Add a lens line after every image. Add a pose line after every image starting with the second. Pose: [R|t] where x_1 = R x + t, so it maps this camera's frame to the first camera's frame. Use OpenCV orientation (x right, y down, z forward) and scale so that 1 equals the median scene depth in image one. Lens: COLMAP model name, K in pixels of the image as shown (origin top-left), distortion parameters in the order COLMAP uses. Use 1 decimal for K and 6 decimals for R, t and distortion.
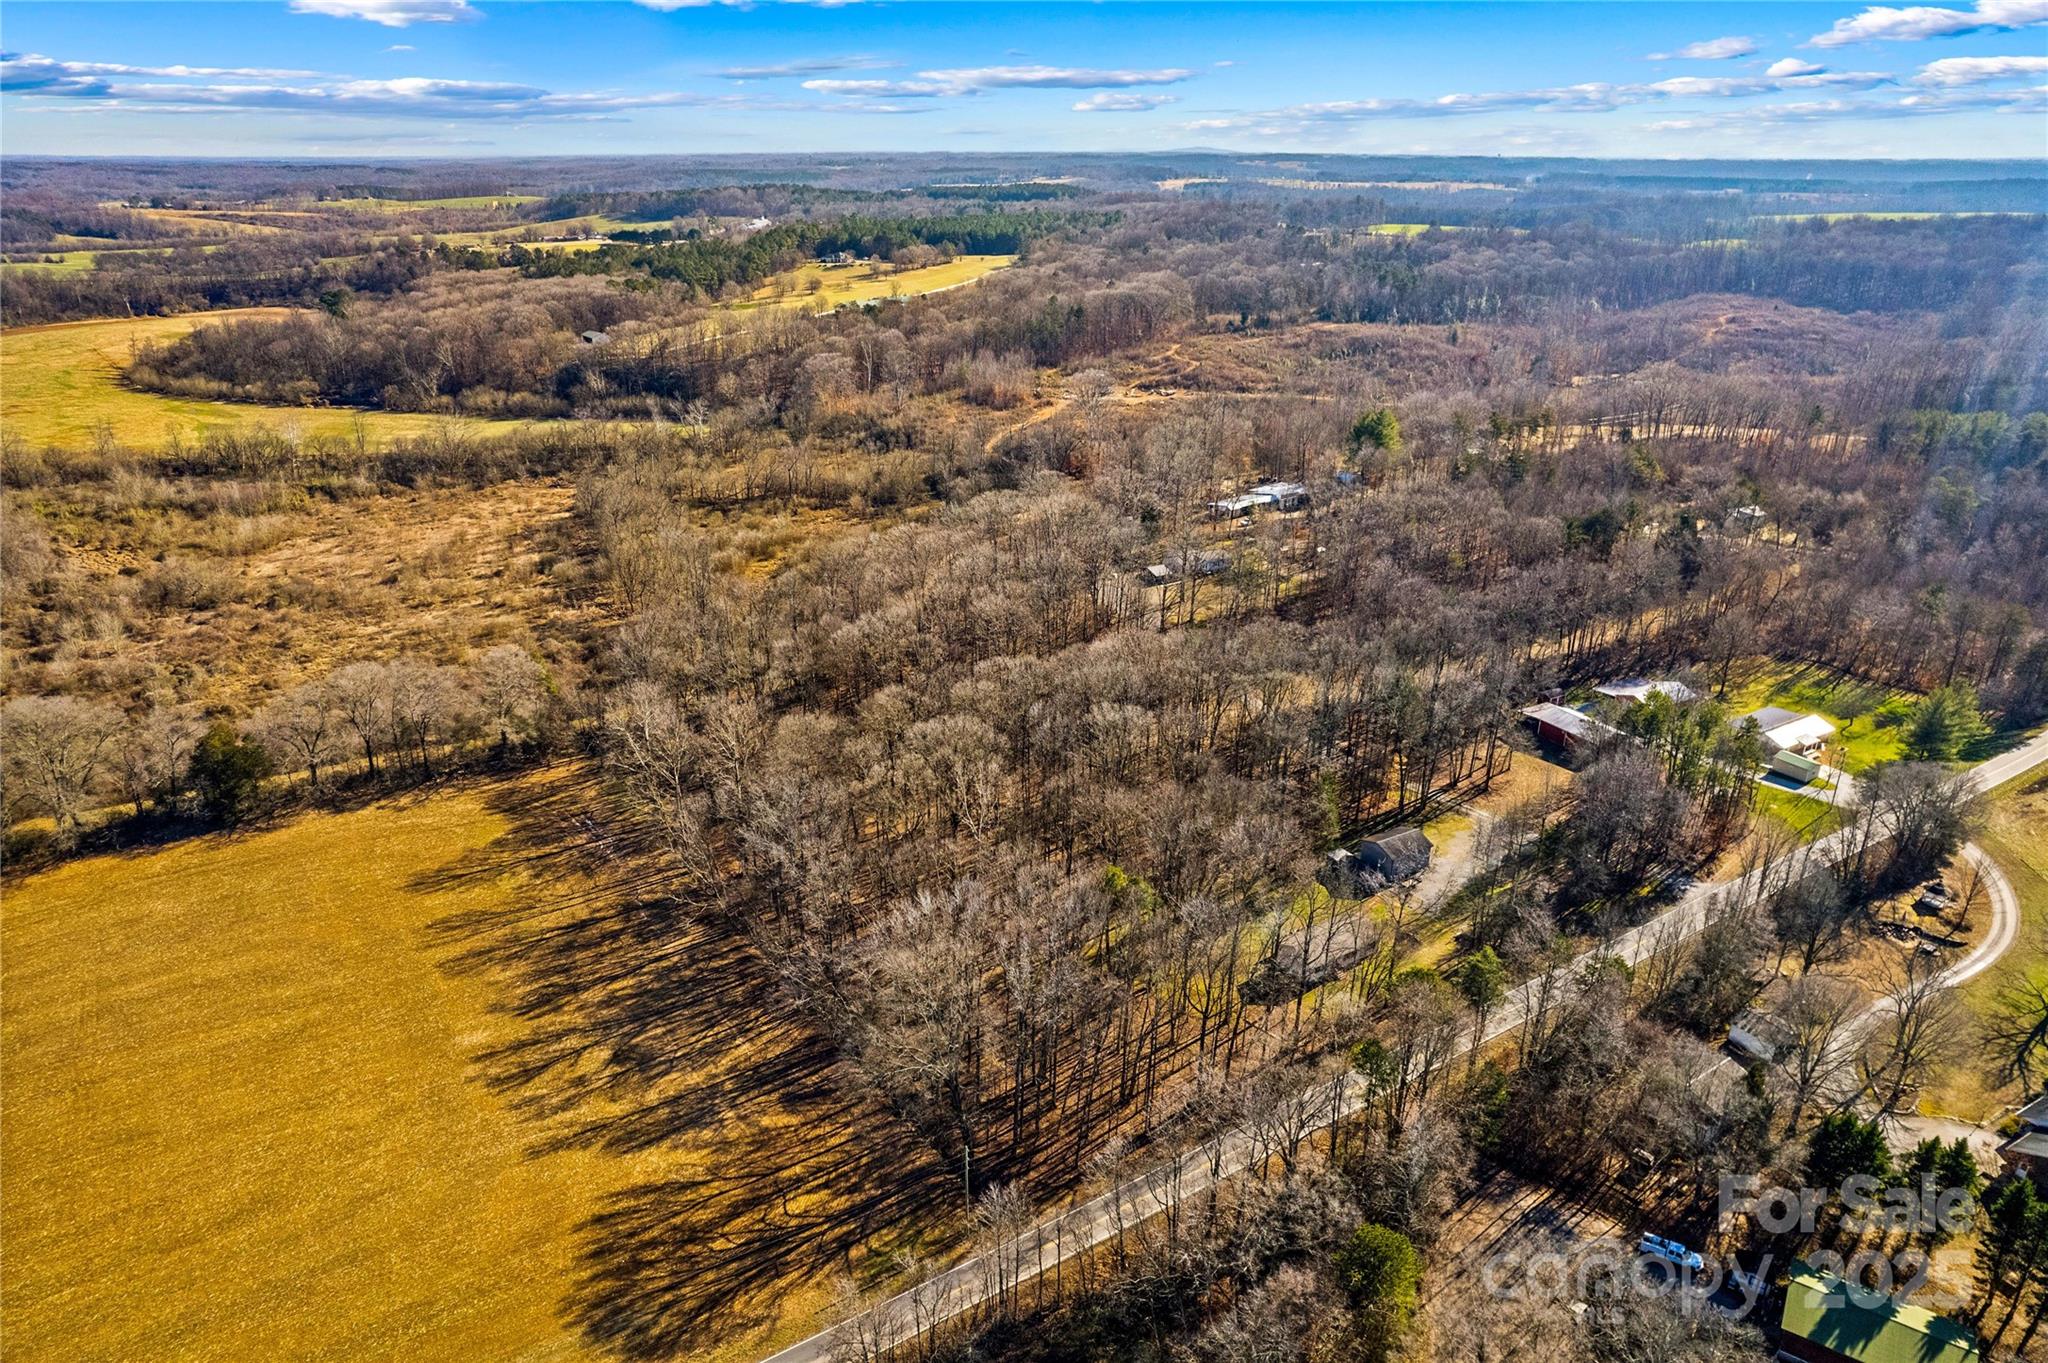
lens RADIAL K [[1338.1, 0, 1028.4], [0, 1338.1, 691.3], [0, 0, 1]] dist [-0.059641, 0.053598]
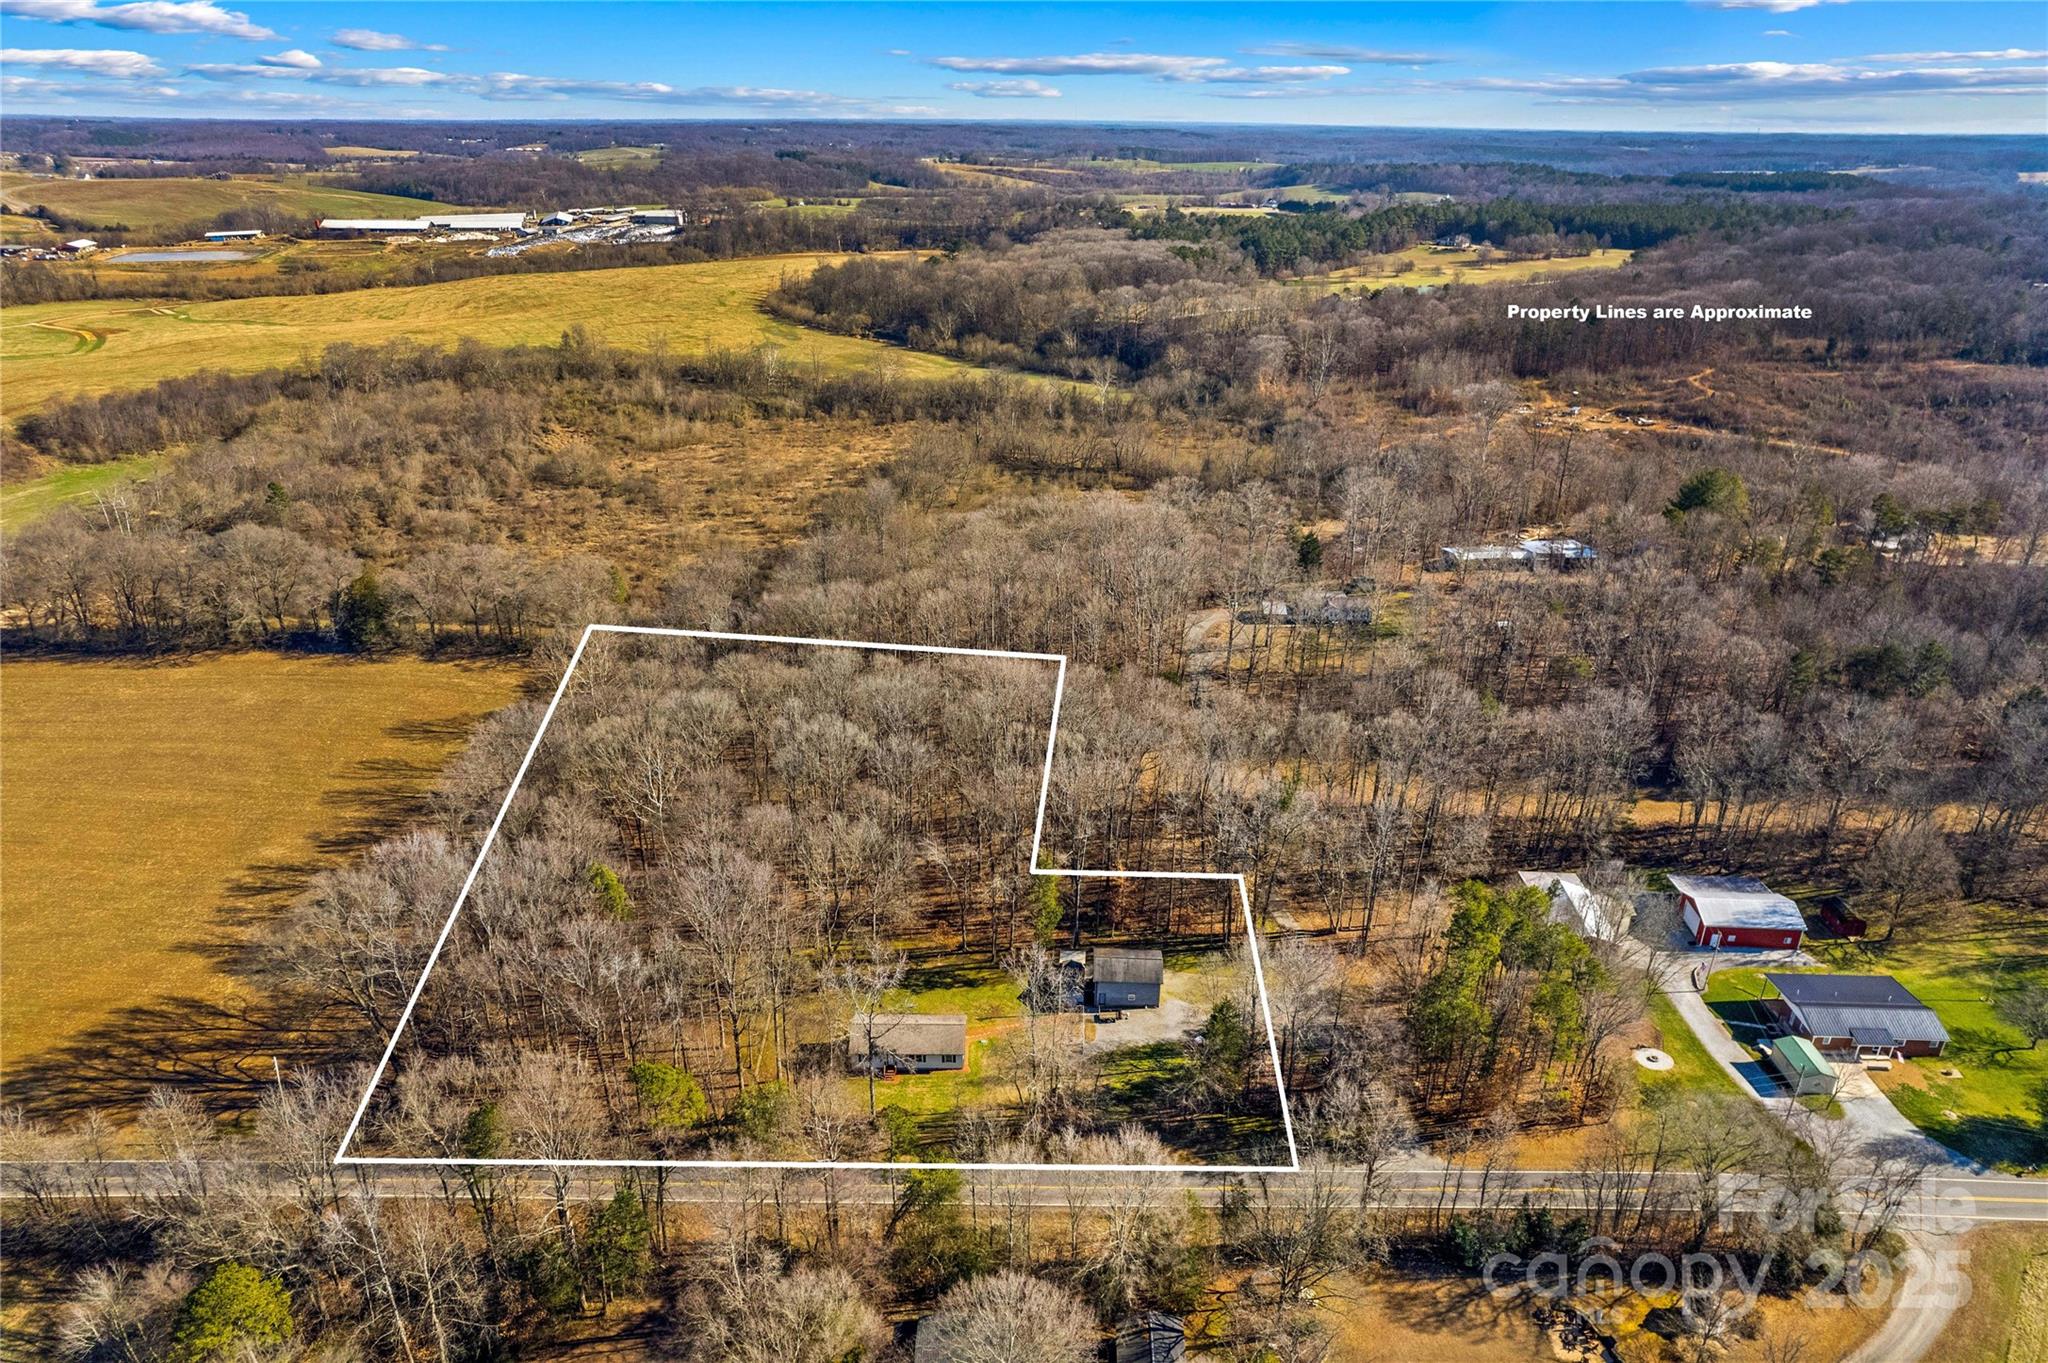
lens RADIAL K [[1338.1, 0, 1028.4], [0, 1338.1, 691.3], [0, 0, 1]] dist [-0.059641, 0.053598]
pose [[0.839421, 0.224561, -0.494918, 0.217594], [-0.215685, 0.973509, 0.075896, -0.036673], [0.498851, 0.043038, 0.865619, 0.088136]]
